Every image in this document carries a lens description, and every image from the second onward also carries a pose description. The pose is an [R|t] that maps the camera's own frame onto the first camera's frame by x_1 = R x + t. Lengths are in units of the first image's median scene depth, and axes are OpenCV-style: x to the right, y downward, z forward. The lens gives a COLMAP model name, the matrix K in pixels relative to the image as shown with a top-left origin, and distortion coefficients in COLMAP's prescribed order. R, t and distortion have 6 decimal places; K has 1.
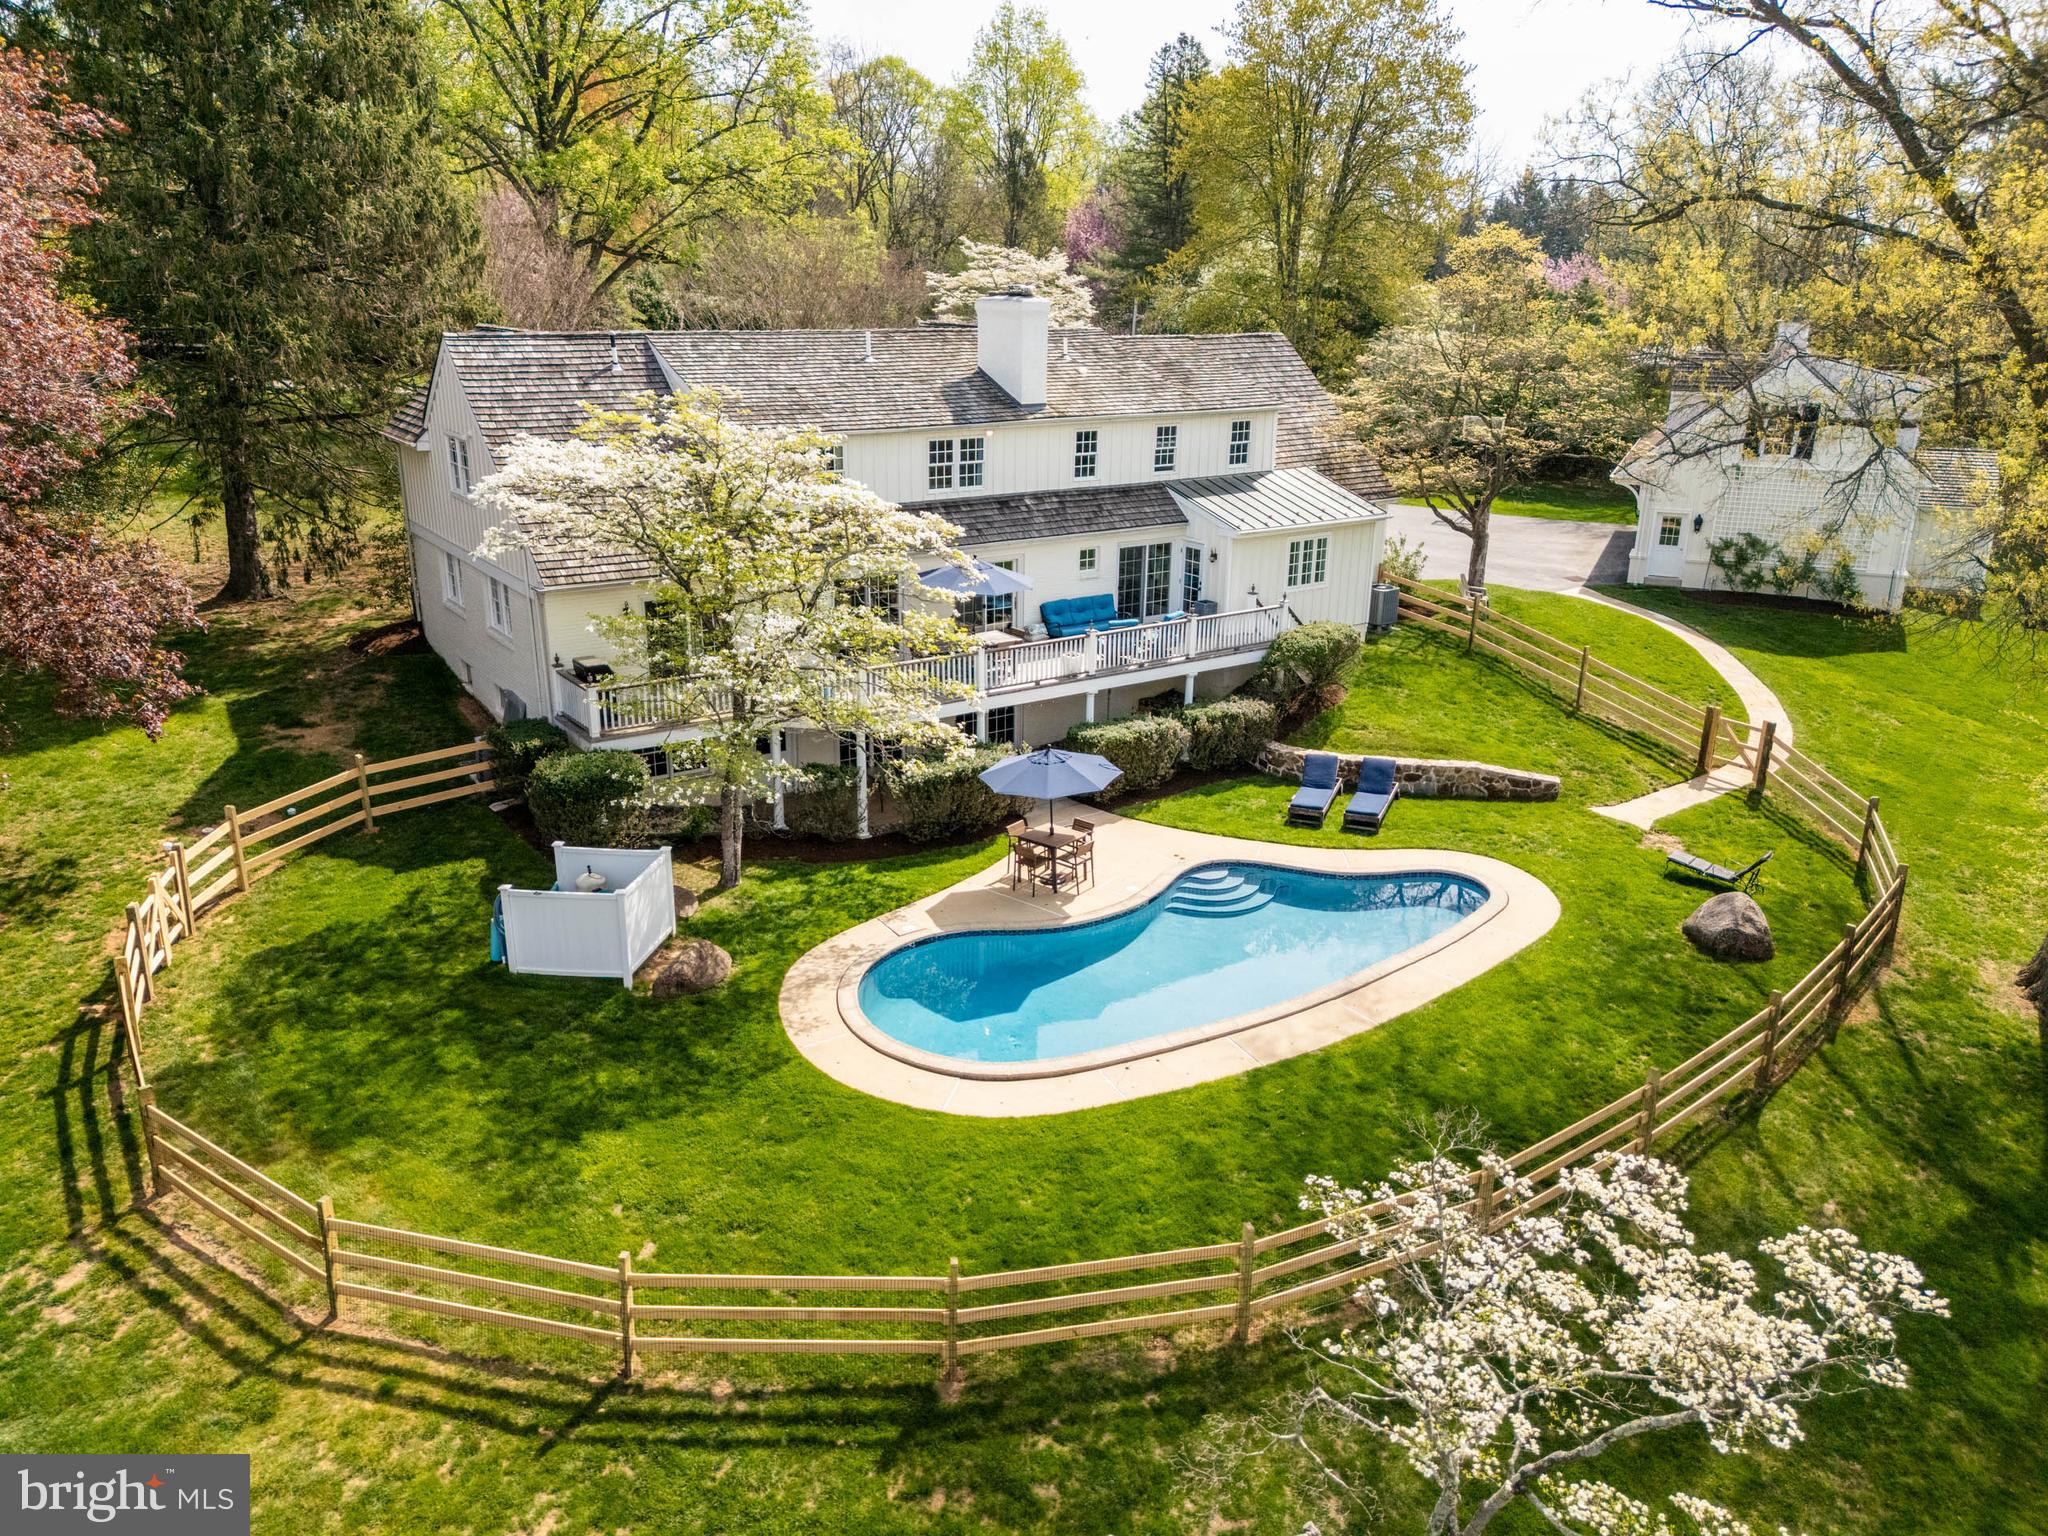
lens RADIAL K [[1546.7, 0, 1008.5], [0, 1546.7, 752.3], [0, 0, 1]] dist [0.058162, -0.019176]
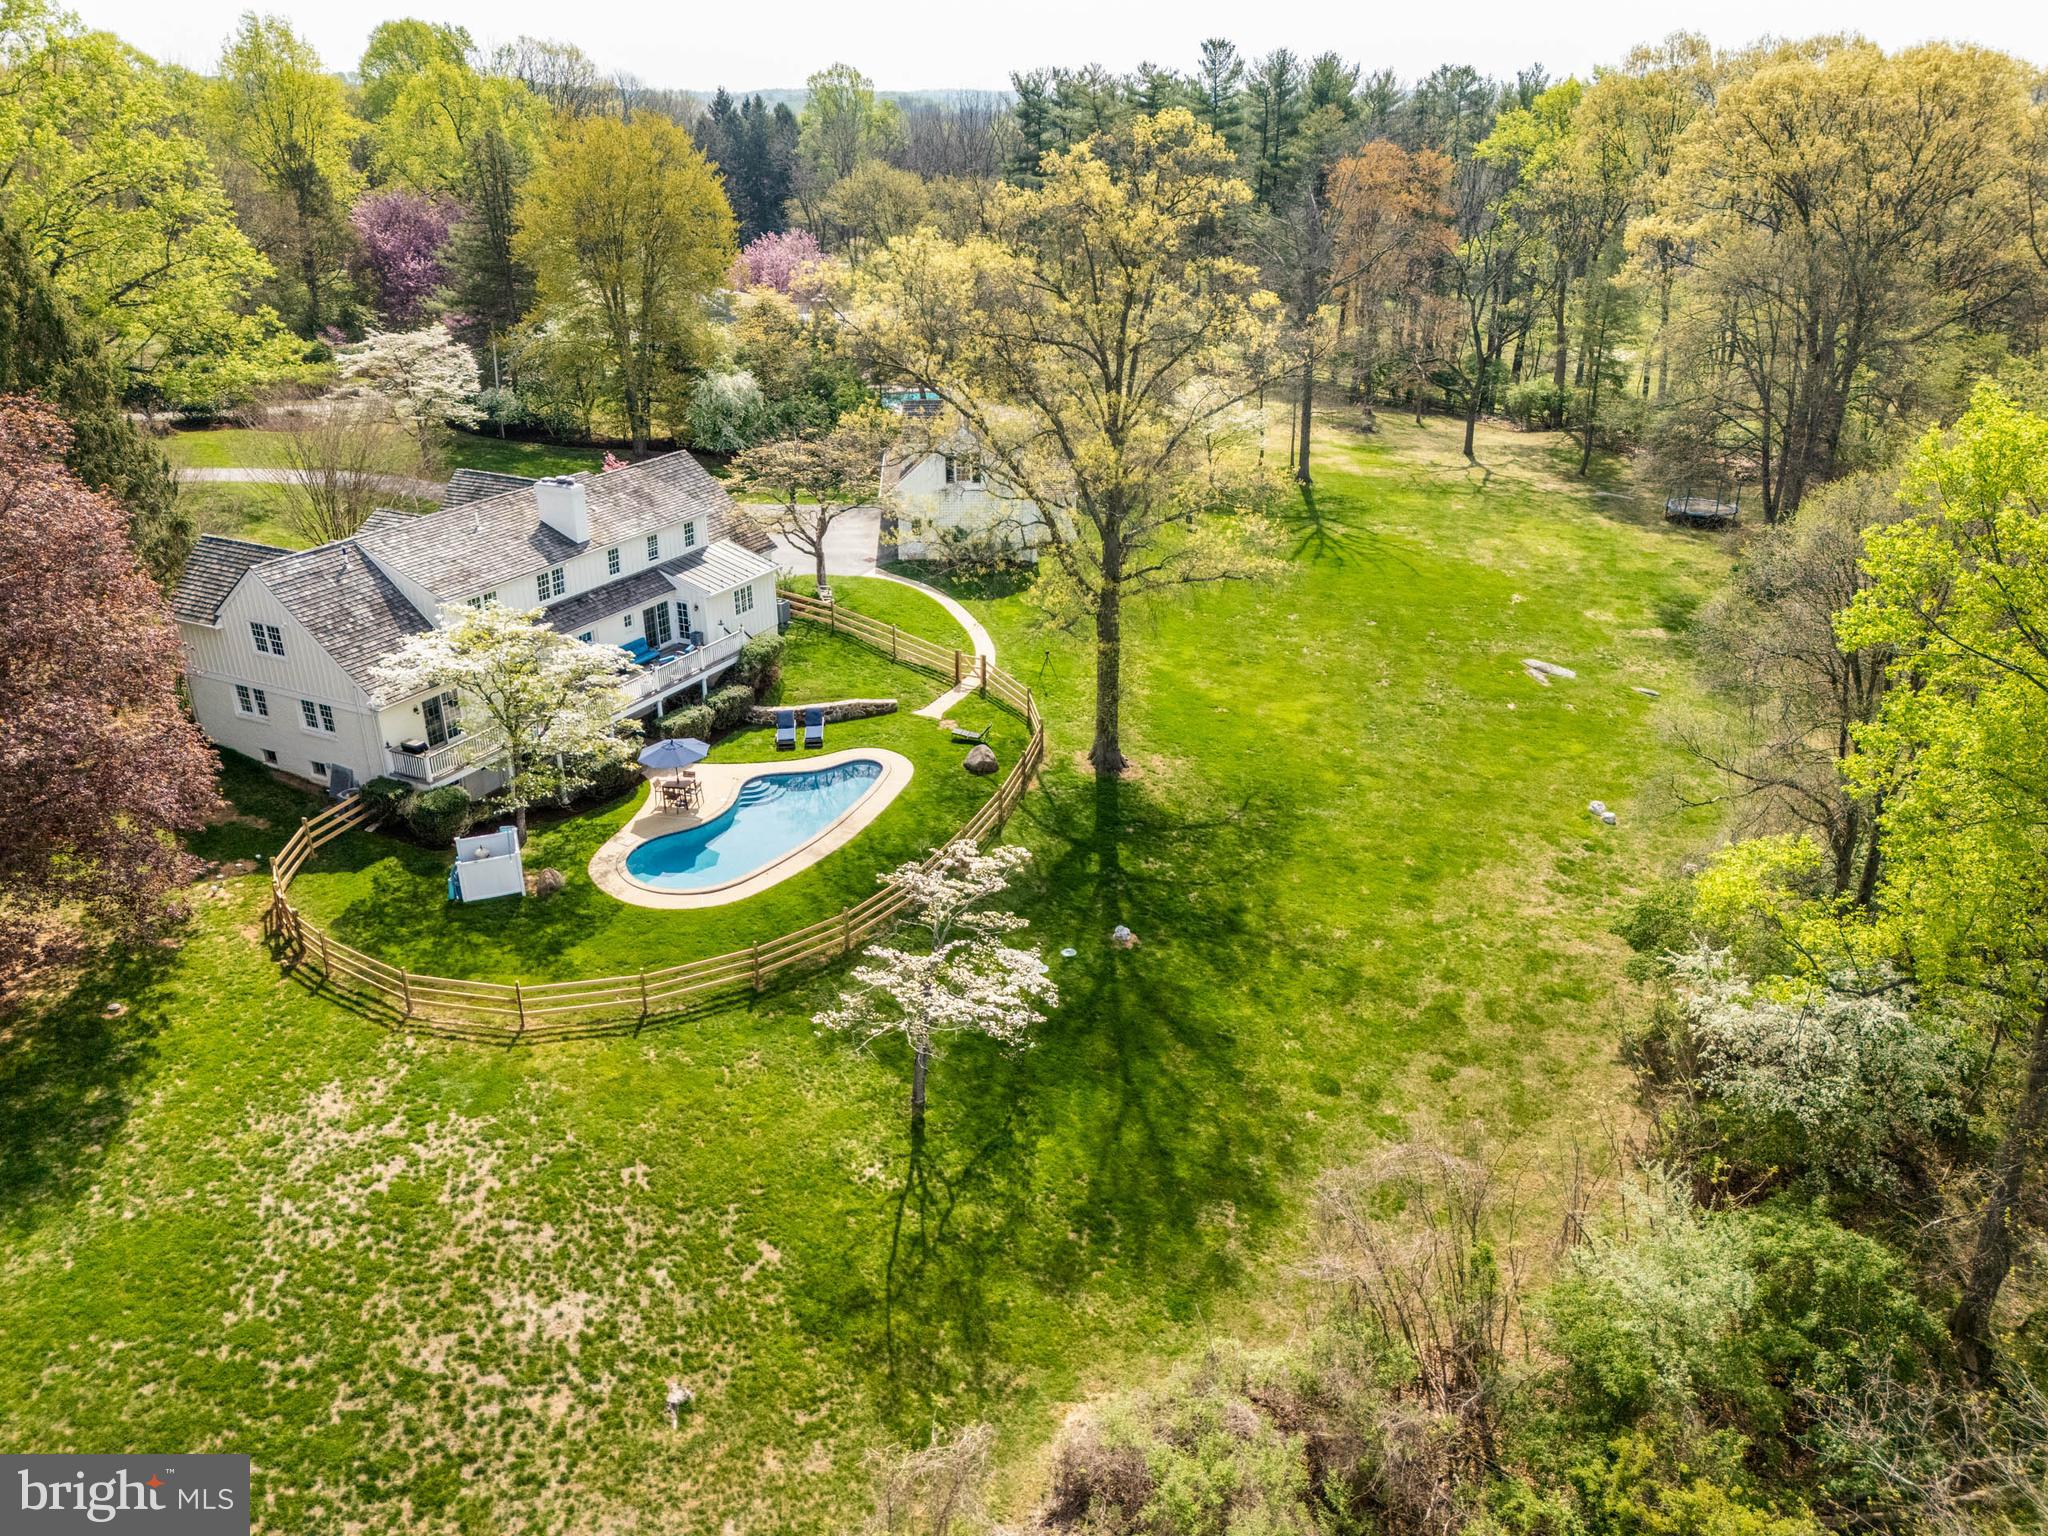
lens RADIAL K [[1546.7, 0, 1023.9], [0, 1546.7, 760.1], [0, 0, 1]] dist [0.058162, -0.019176]
pose [[0.880977, -0.202135, 0.427810, -0.369769], [0.158606, 0.978003, 0.135481, -0.150476], [-0.445785, -0.051502, 0.893657, -0.858883]]
